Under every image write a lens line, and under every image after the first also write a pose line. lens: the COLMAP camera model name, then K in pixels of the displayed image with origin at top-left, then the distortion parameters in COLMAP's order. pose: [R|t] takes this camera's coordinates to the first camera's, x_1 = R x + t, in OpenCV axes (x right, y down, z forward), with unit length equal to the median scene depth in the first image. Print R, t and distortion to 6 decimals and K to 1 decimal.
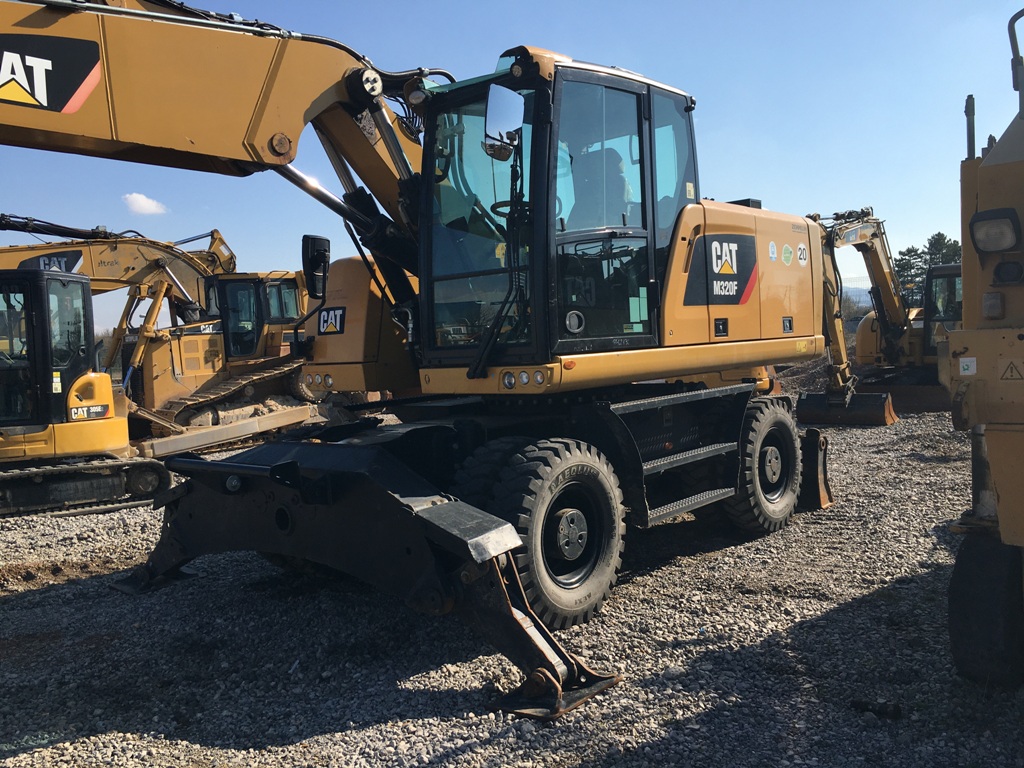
lens RADIAL K [[870.5, 0, 509.0], [0, 870.5, 385.9], [0, 0, 1]] dist [0.087198, -0.122512]
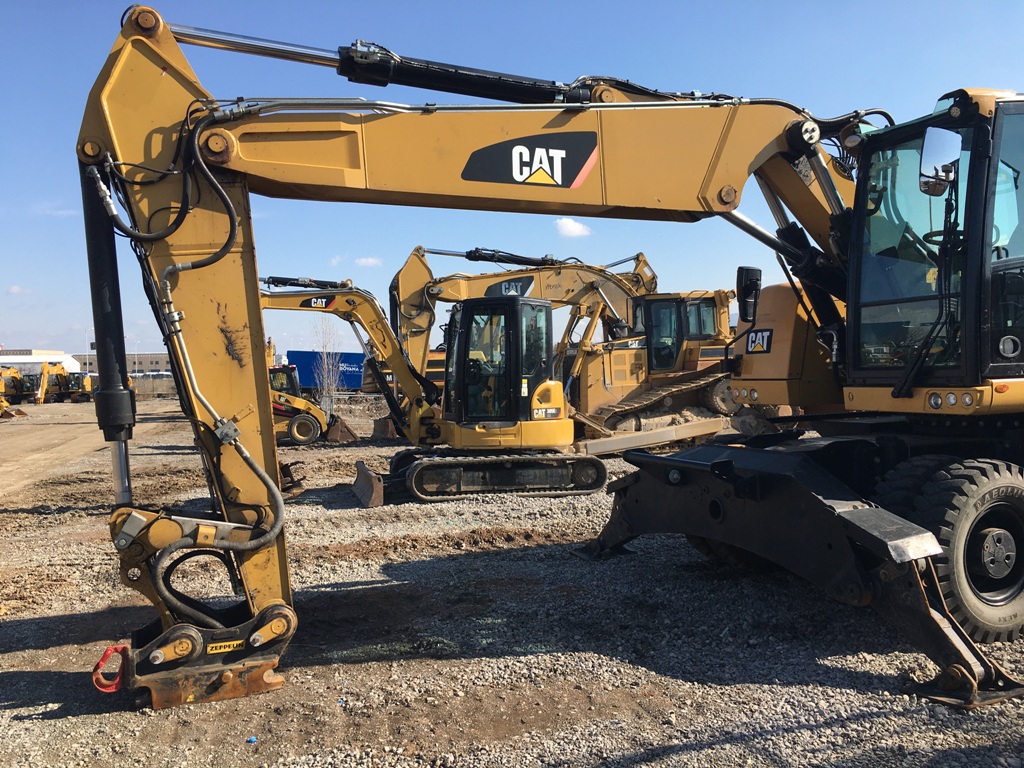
lens RADIAL K [[870.5, 0, 509.0], [0, 870.5, 385.9], [0, 0, 1]] dist [0.087198, -0.122512]
pose [[0.897608, 0.034695, -0.439427, 0.005589], [-0.041648, 0.999113, -0.006188, 0.003643], [0.438822, 0.023855, 0.898257, -0.185532]]
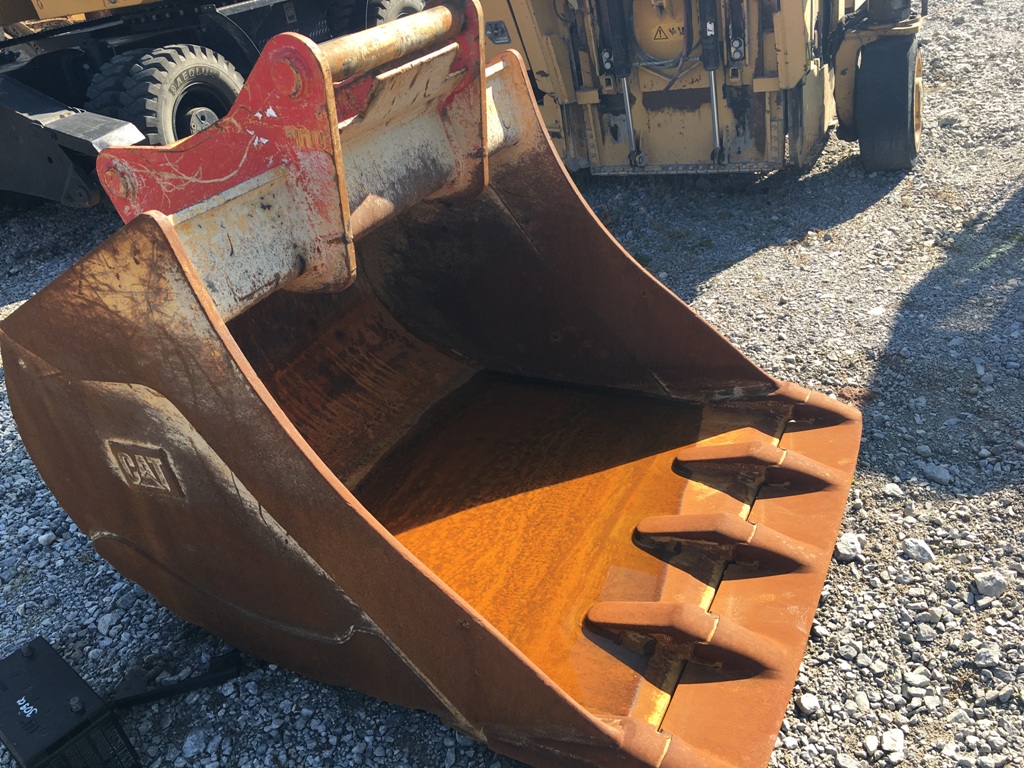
lens RADIAL K [[870.5, 0, 509.0], [0, 870.5, 385.9], [0, 0, 1]] dist [0.087198, -0.122512]
pose [[0.959393, -0.212003, 0.186066, 0.166607], [0.118425, 0.901415, 0.416446, 0.032866], [-0.256011, -0.377500, 0.889917, -0.296831]]
